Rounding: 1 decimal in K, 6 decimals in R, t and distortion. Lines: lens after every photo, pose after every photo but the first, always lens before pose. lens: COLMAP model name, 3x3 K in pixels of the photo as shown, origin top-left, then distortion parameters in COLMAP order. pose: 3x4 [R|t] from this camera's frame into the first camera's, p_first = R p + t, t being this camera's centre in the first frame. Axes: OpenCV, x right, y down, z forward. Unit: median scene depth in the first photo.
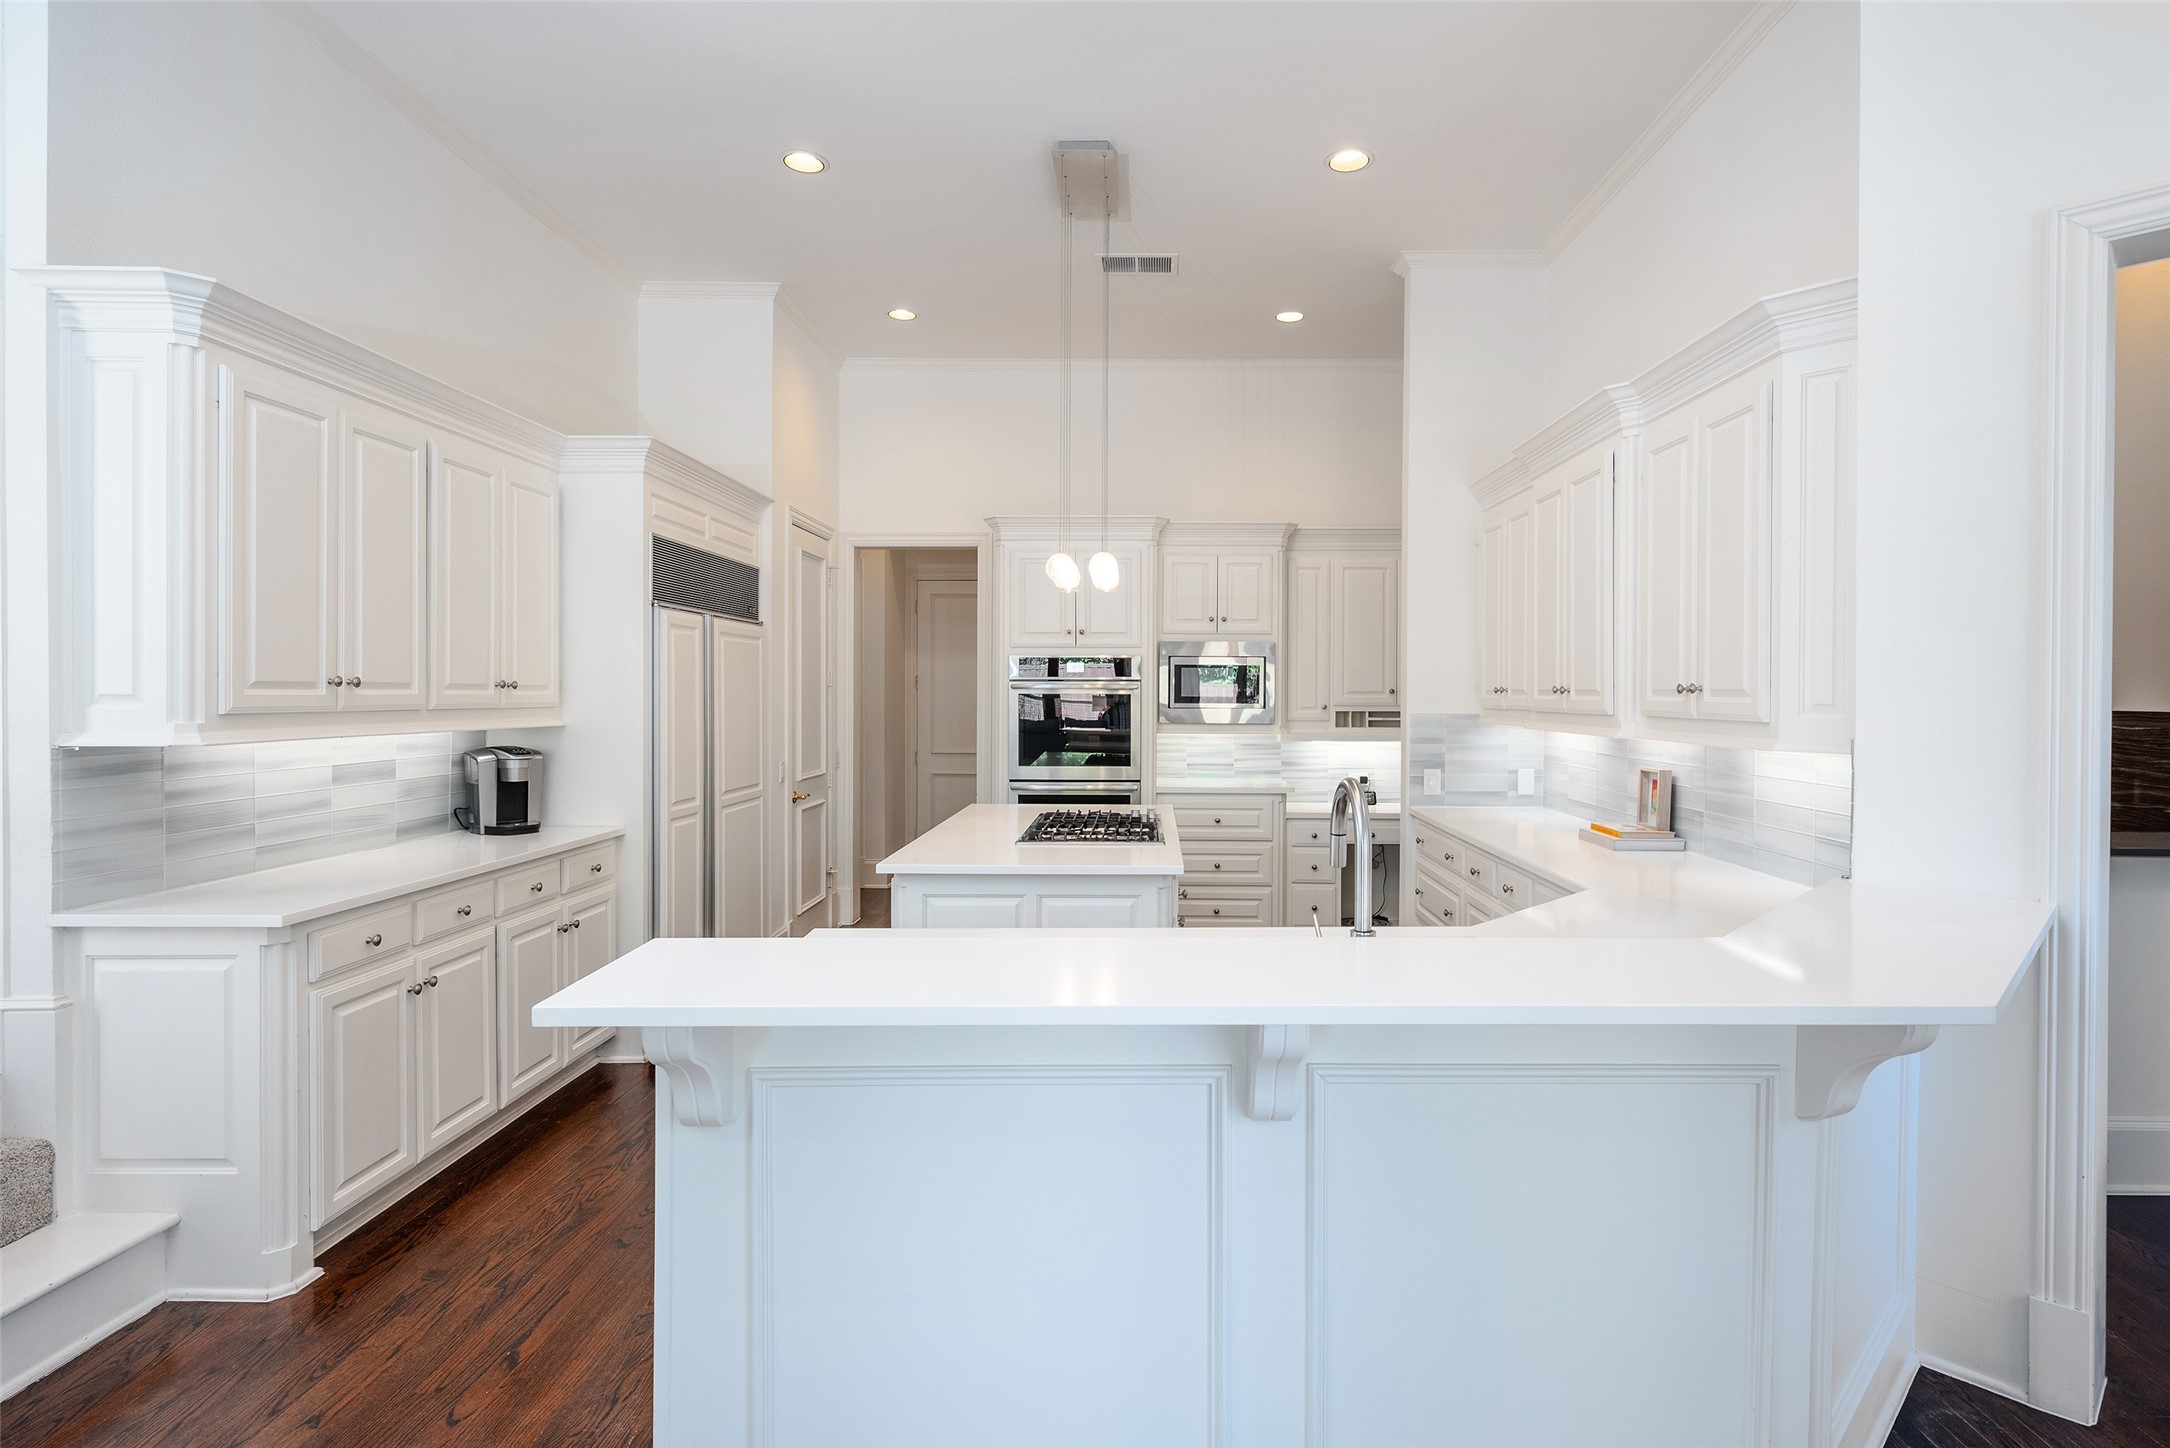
lens RADIAL K [[1080.9, 0, 1094.6], [0, 1080.9, 709.4], [0, 0, 1]] dist [-0.001617, -0.000856]
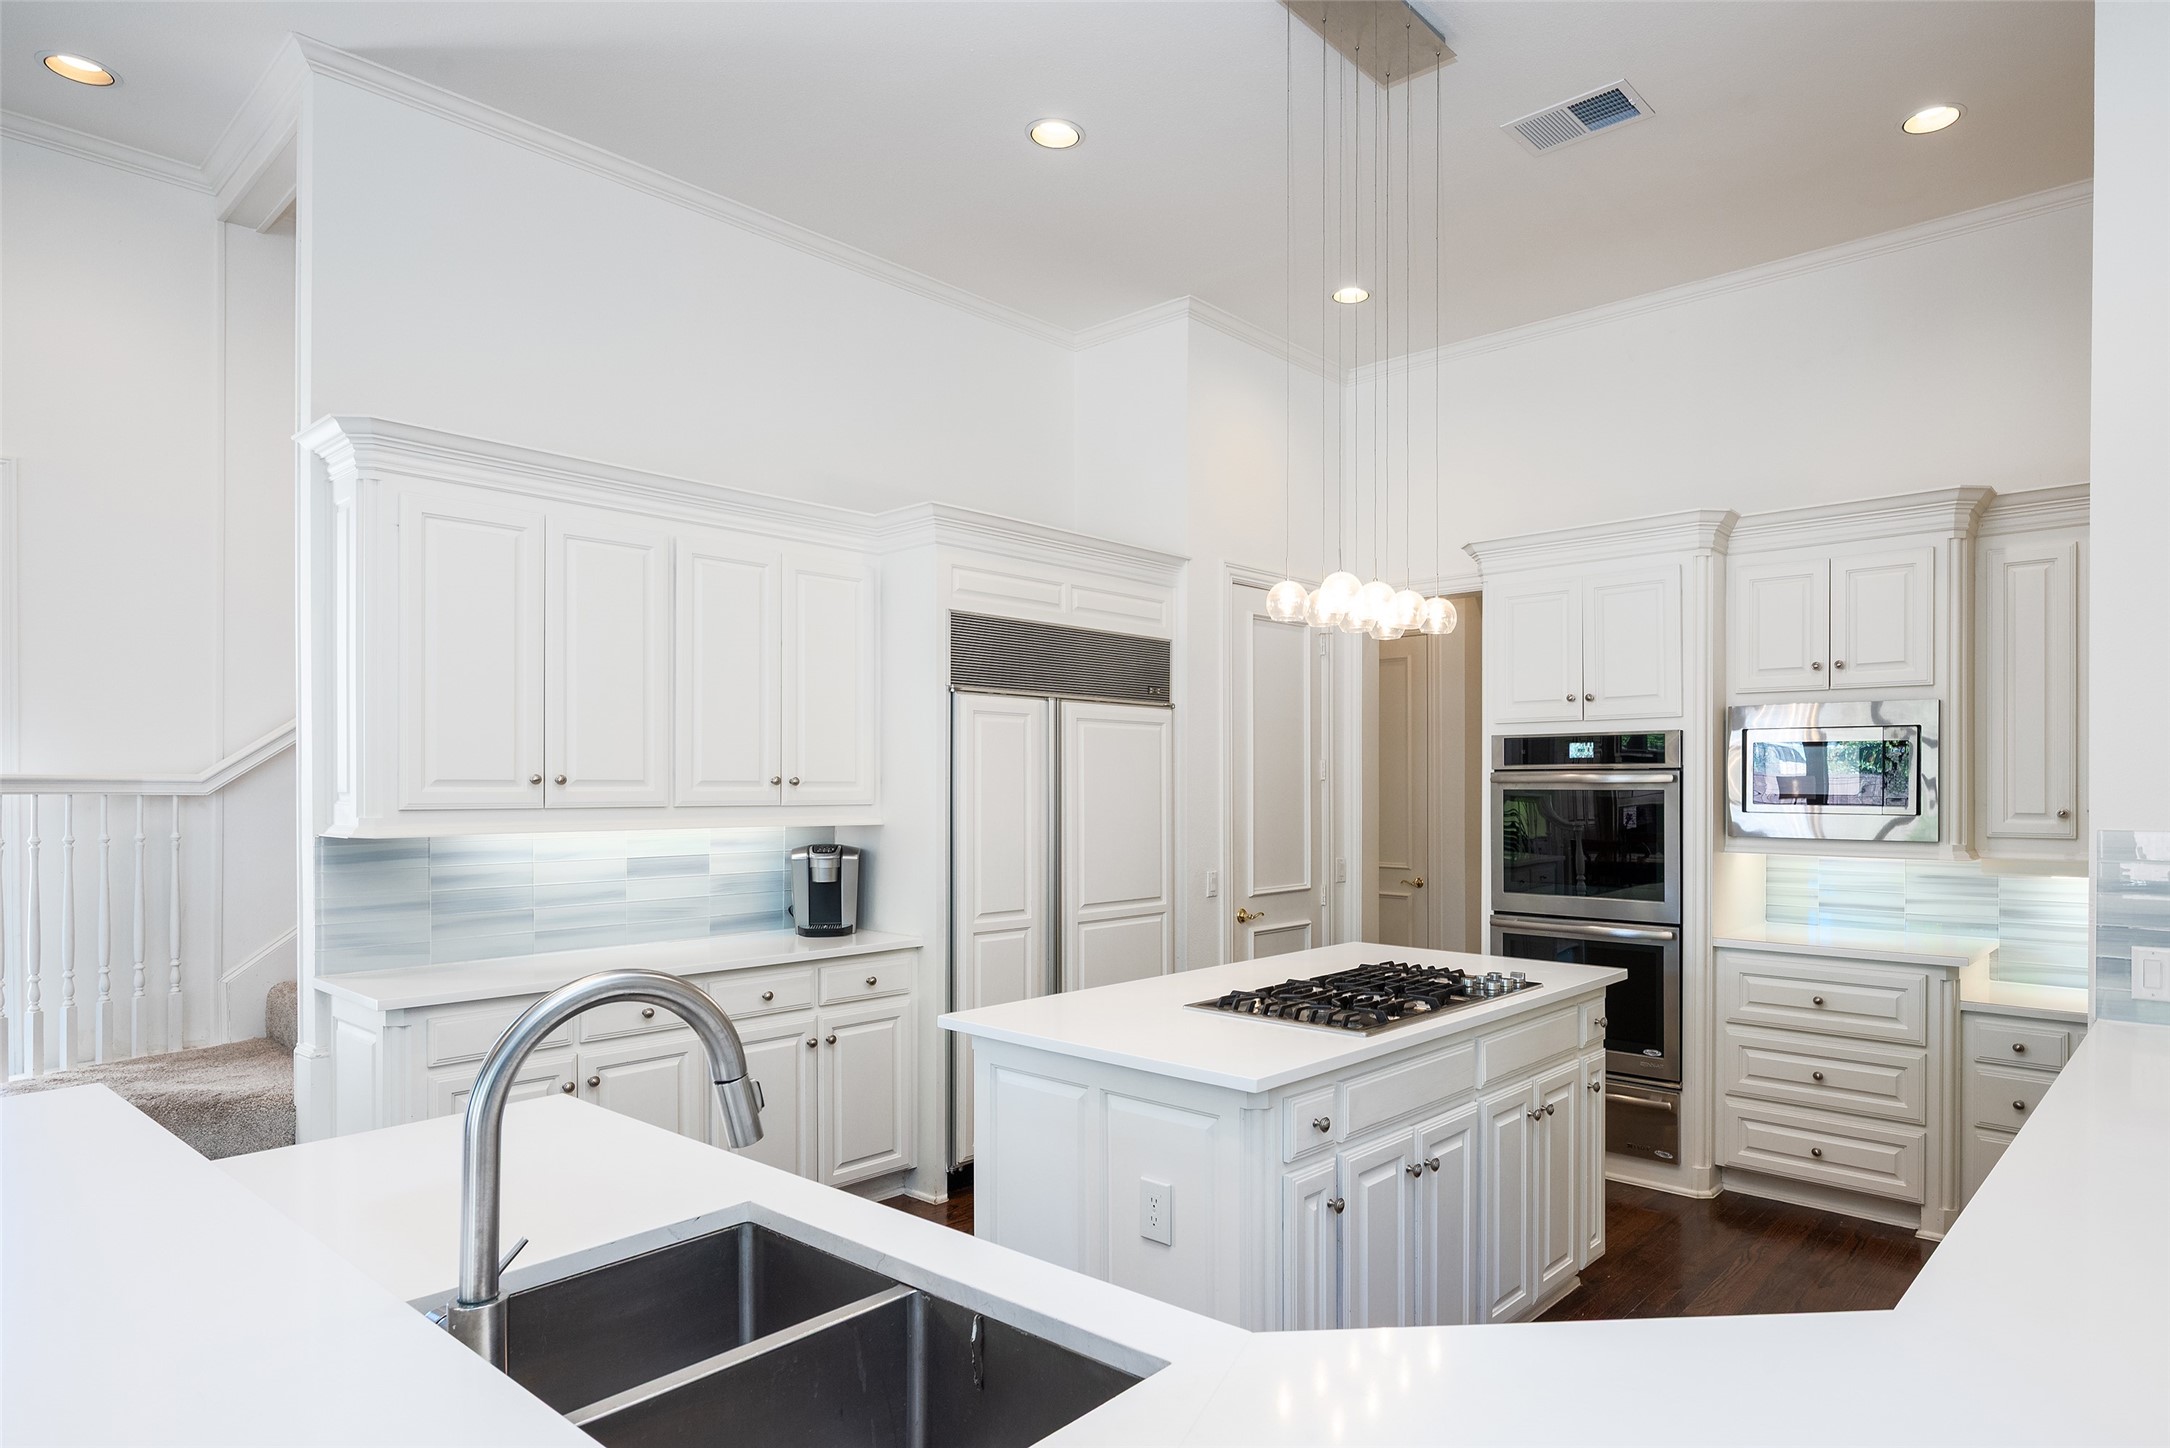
lens RADIAL K [[1212.0, 0, 1157.7], [0, 1212.0, 782.1], [0, 0, 1]] dist [-0.002464, 0.000655]
pose [[0.771733, -0.003751, -0.635936, 0.312574], [-0.008582, 0.999830, -0.016312, -0.005346], [0.635889, 0.018046, 0.771569, 0.297241]]
